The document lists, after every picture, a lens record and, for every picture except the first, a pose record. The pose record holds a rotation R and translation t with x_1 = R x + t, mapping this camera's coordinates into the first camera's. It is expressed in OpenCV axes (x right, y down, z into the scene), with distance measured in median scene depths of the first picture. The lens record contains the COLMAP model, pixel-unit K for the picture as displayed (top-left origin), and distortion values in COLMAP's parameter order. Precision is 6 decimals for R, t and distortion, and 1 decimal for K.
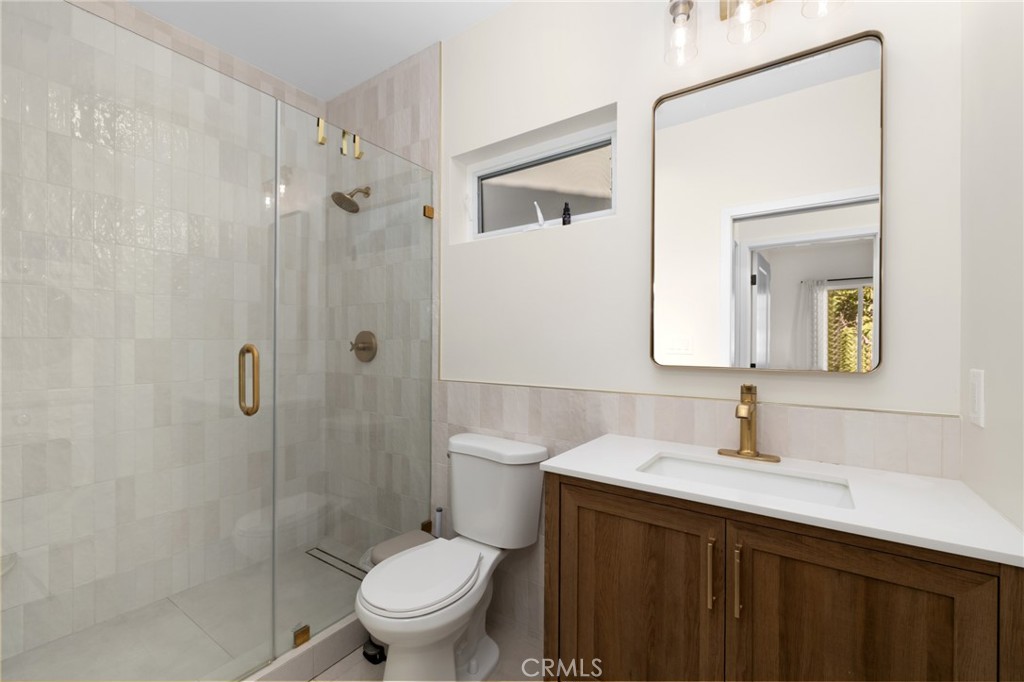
lens RADIAL K [[431.0, 0, 511.1], [0, 431.0, 342.9], [0, 0, 1]] dist [-0.001492, -0.000277]
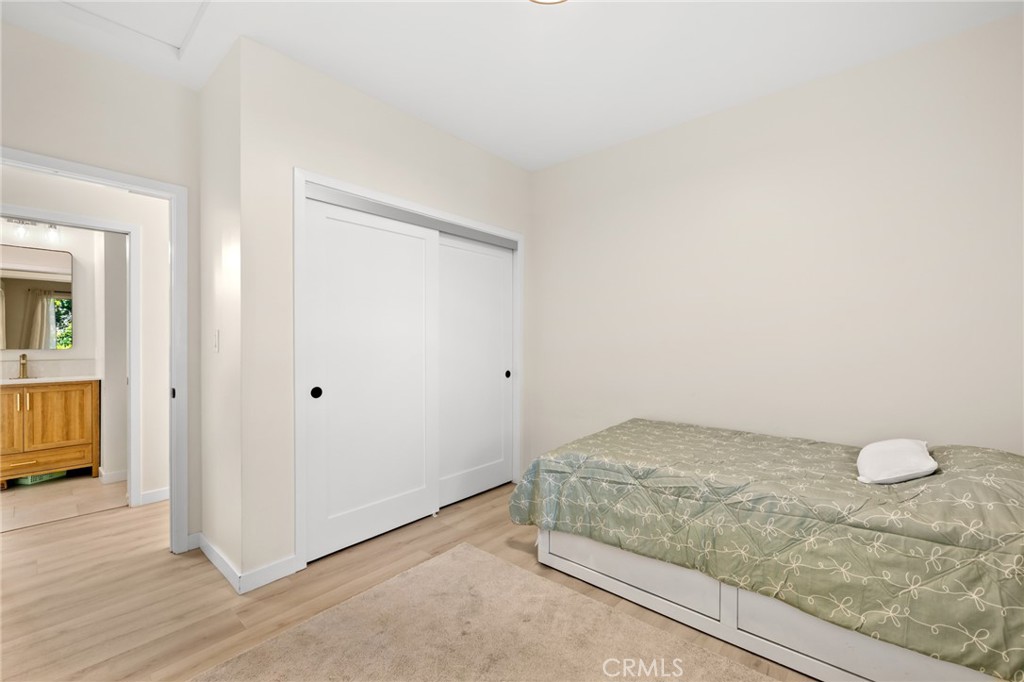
lens RADIAL K [[431.0, 0, 511.1], [0, 431.0, 342.9], [0, 0, 1]] dist [-0.001492, -0.000277]
pose [[0.122280, -0.009188, 0.992453, -2.663750], [0.001362, 0.999958, 0.009089, -0.003850], [-0.992495, 0.000240, 0.122287, -3.634877]]
